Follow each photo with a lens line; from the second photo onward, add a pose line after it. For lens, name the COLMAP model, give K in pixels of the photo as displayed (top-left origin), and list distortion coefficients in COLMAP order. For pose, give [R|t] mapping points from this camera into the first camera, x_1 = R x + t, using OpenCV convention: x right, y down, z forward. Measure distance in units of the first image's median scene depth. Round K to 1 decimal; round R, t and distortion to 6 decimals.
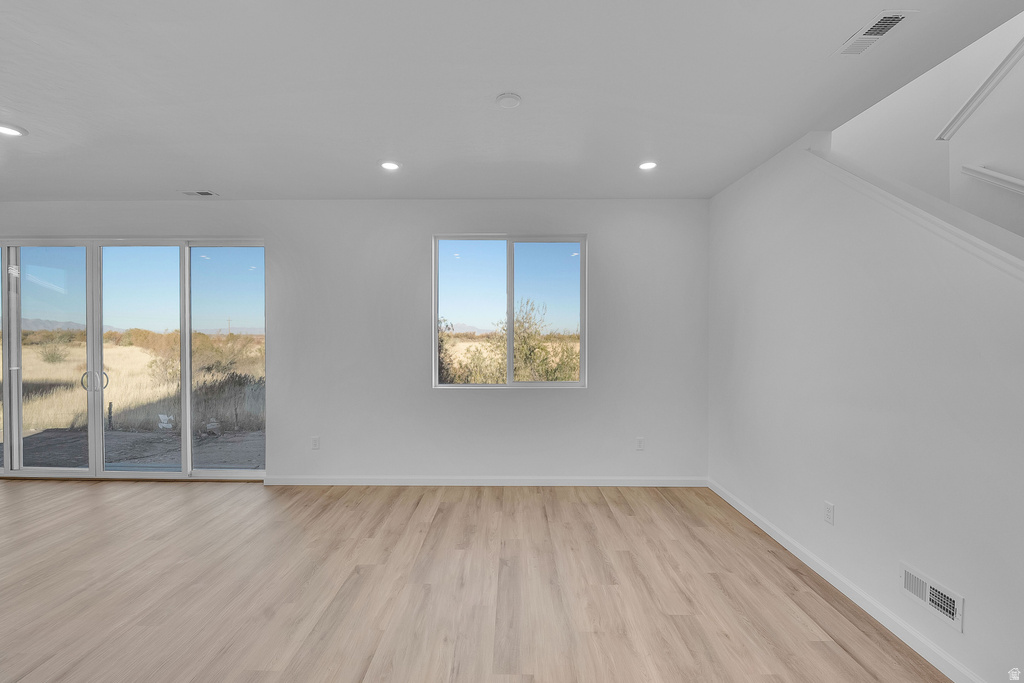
lens RADIAL K [[433.7, 0, 510.3], [0, 433.7, 343.4], [0, 0, 1]] dist [-0.013693, 0.000766]
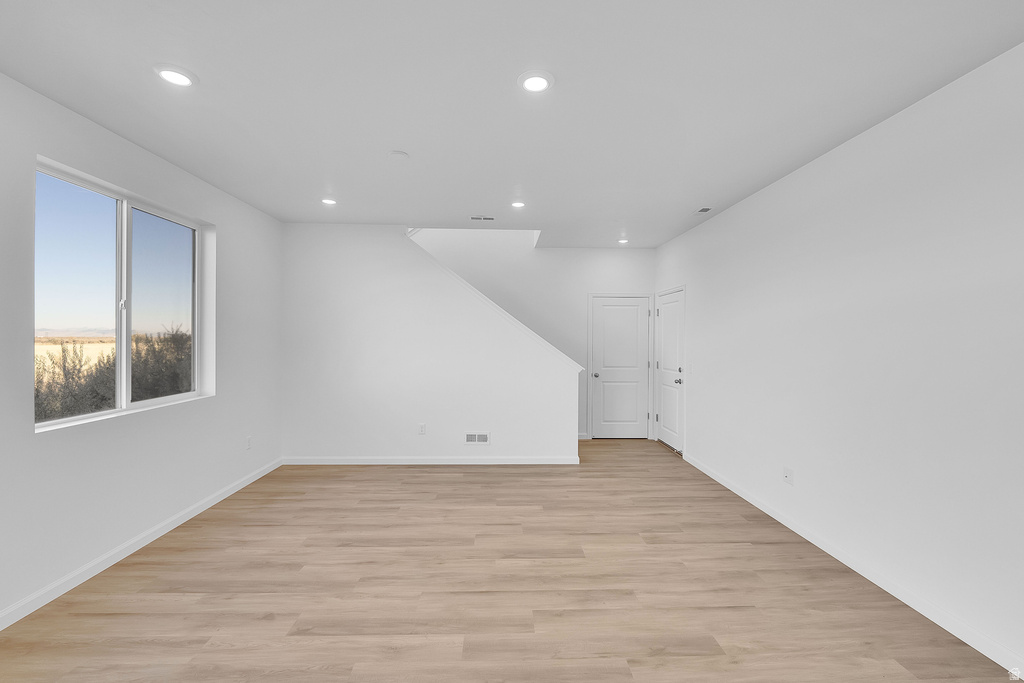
lens RADIAL K [[432.1, 0, 509.1], [0, 432.1, 339.6], [0, 0, 1]] dist [-0.002561, -0.000249]
pose [[-0.040933, -0.002884, 0.999158, -1.043171], [0.016735, 0.999854, 0.003571, -0.012507], [-0.999022, 0.016867, -0.040879, 0.569363]]
